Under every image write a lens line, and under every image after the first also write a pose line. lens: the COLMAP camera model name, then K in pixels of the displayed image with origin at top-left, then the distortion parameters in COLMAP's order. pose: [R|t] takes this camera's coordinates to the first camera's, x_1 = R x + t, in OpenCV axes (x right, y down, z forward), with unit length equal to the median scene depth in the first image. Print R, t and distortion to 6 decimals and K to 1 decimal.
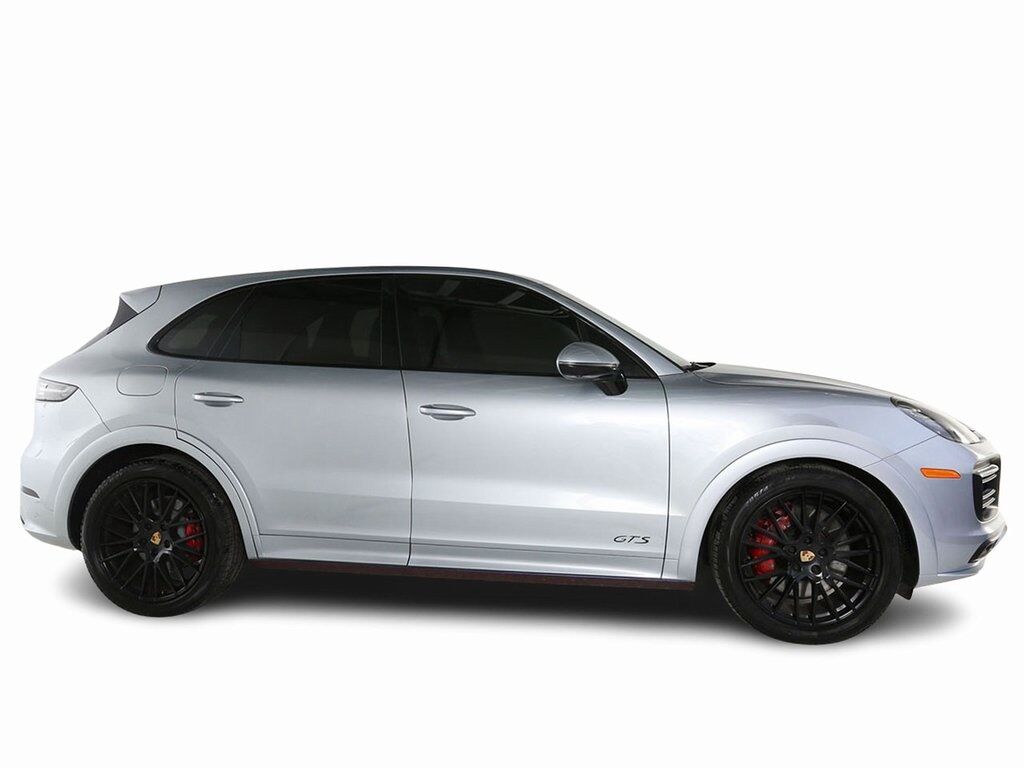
lens RADIAL K [[650.7, 0, 492.1], [0, 650.7, 380.7], [0, 0, 1]] dist [-0.035967, 0.002439]
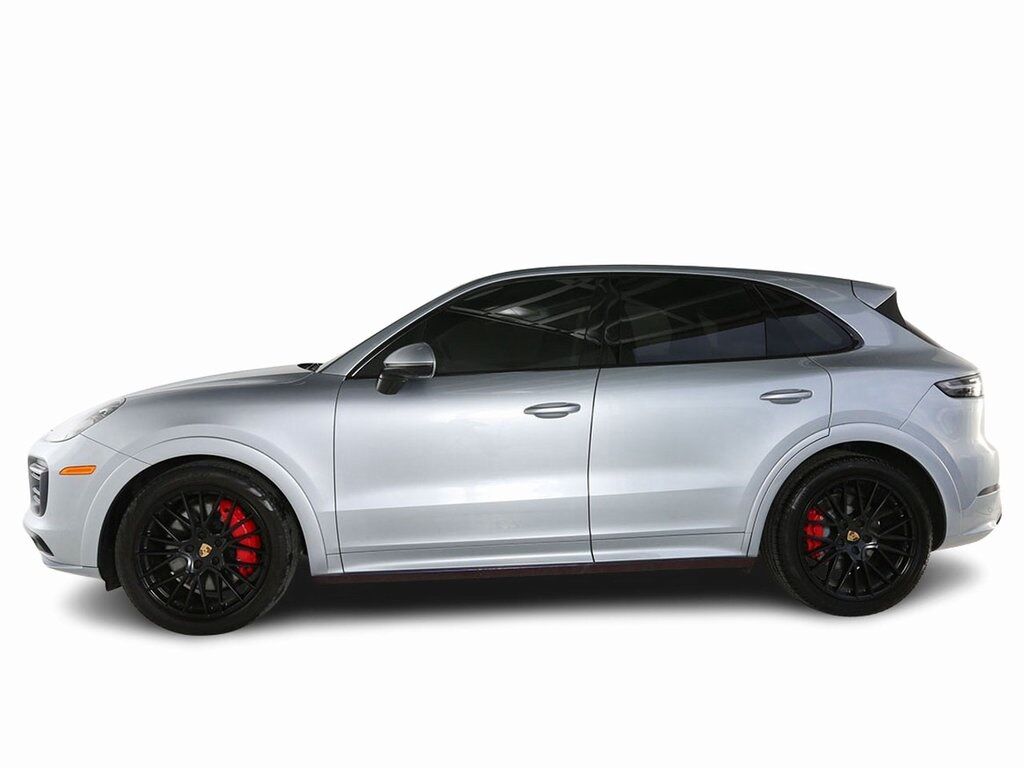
lens RADIAL K [[650.7, 0, 511.2], [0, 650.7, 383.1], [0, 0, 1]] dist [-0.035967, 0.002439]
pose [[0.991716, -0.030941, 0.124669, -0.327347], [0.030332, 0.999517, 0.006784, -0.004159], [-0.124819, -0.002947, 0.992175, 0.010761]]
